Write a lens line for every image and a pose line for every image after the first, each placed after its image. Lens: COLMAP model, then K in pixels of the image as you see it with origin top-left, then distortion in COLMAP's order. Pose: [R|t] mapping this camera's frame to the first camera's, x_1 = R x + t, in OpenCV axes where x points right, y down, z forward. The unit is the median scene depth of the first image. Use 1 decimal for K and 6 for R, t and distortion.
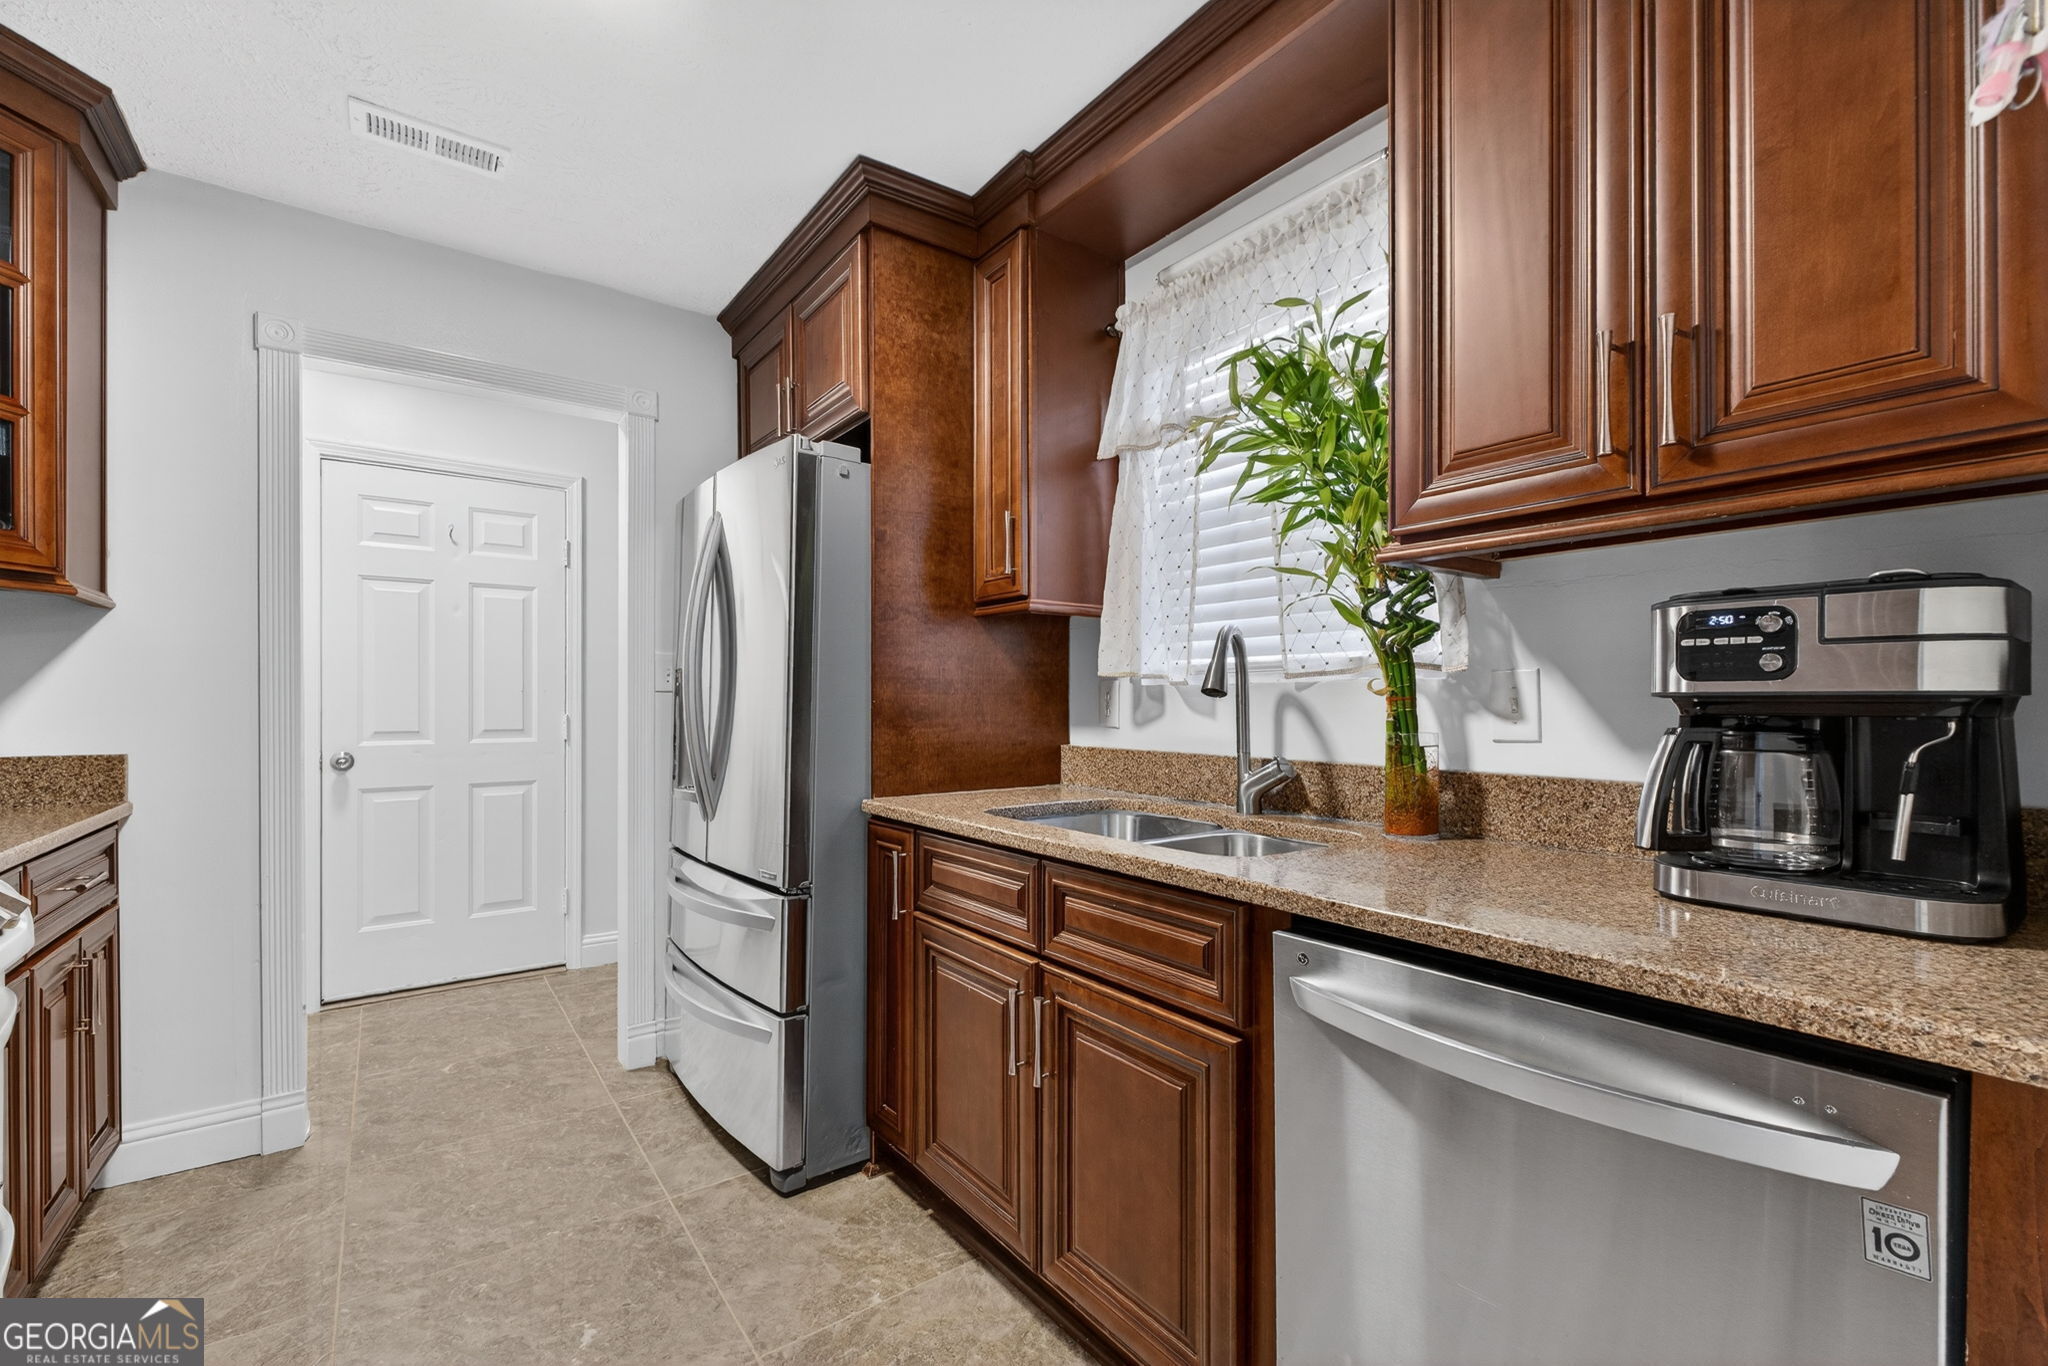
lens RADIAL K [[862.0, 0, 1011.2], [0, 862.0, 689.5], [0, 0, 1]] dist [-0.000730, -0.000722]
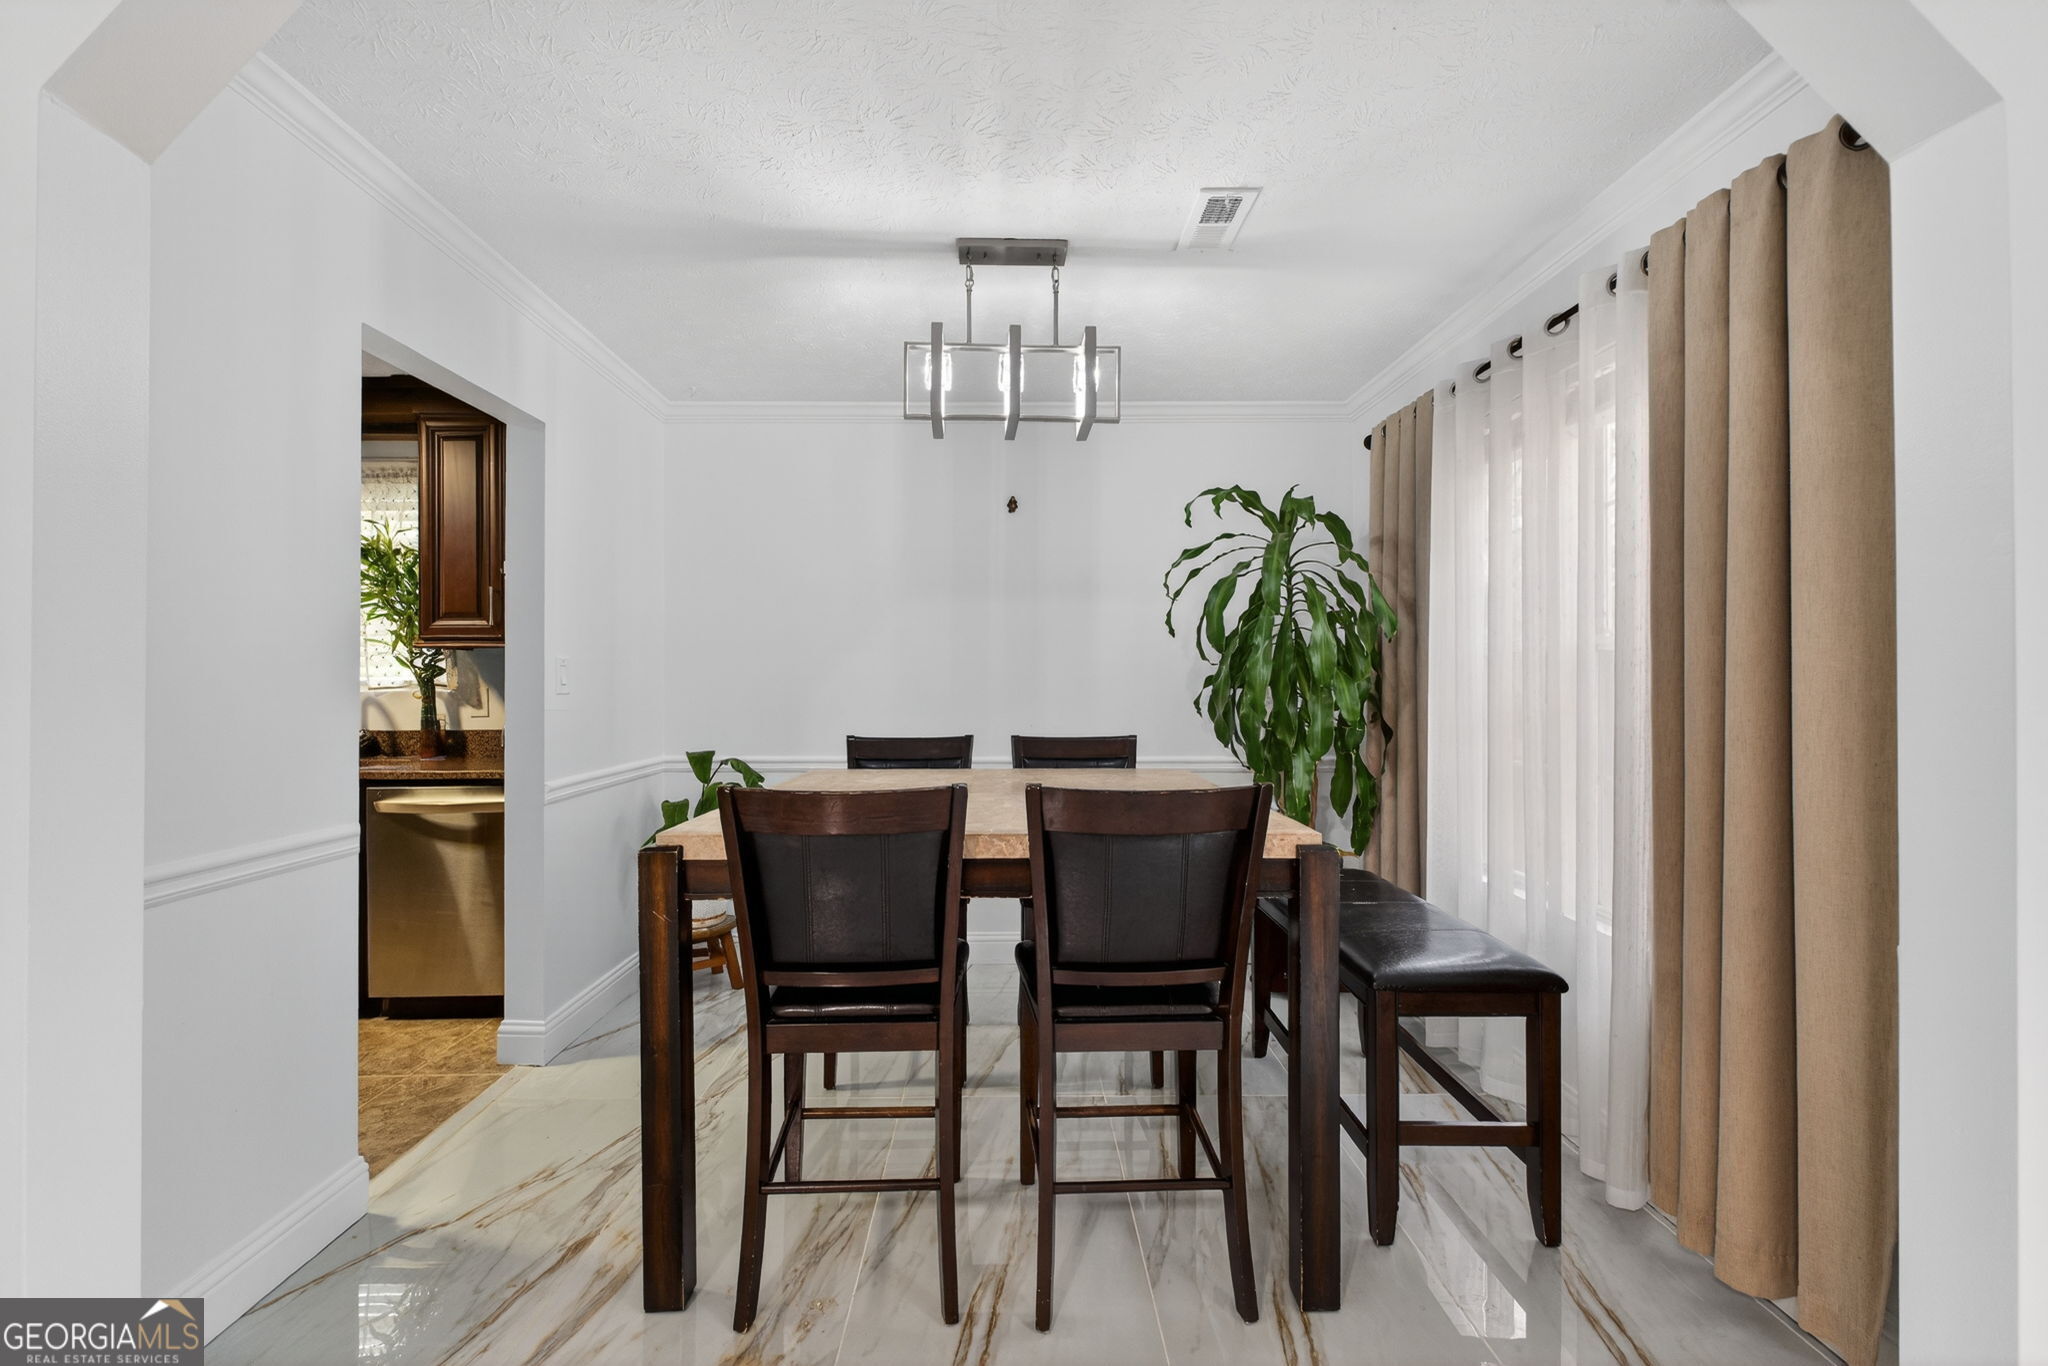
lens RADIAL K [[862.0, 0, 1011.2], [0, 862.0, 689.5], [0, 0, 1]] dist [-0.000730, -0.000722]
pose [[0.566955, 0.000483, 0.823748, -0.573925], [-0.006442, 0.999972, 0.003847, -0.036804], [-0.823723, -0.007488, 0.566942, -1.619134]]
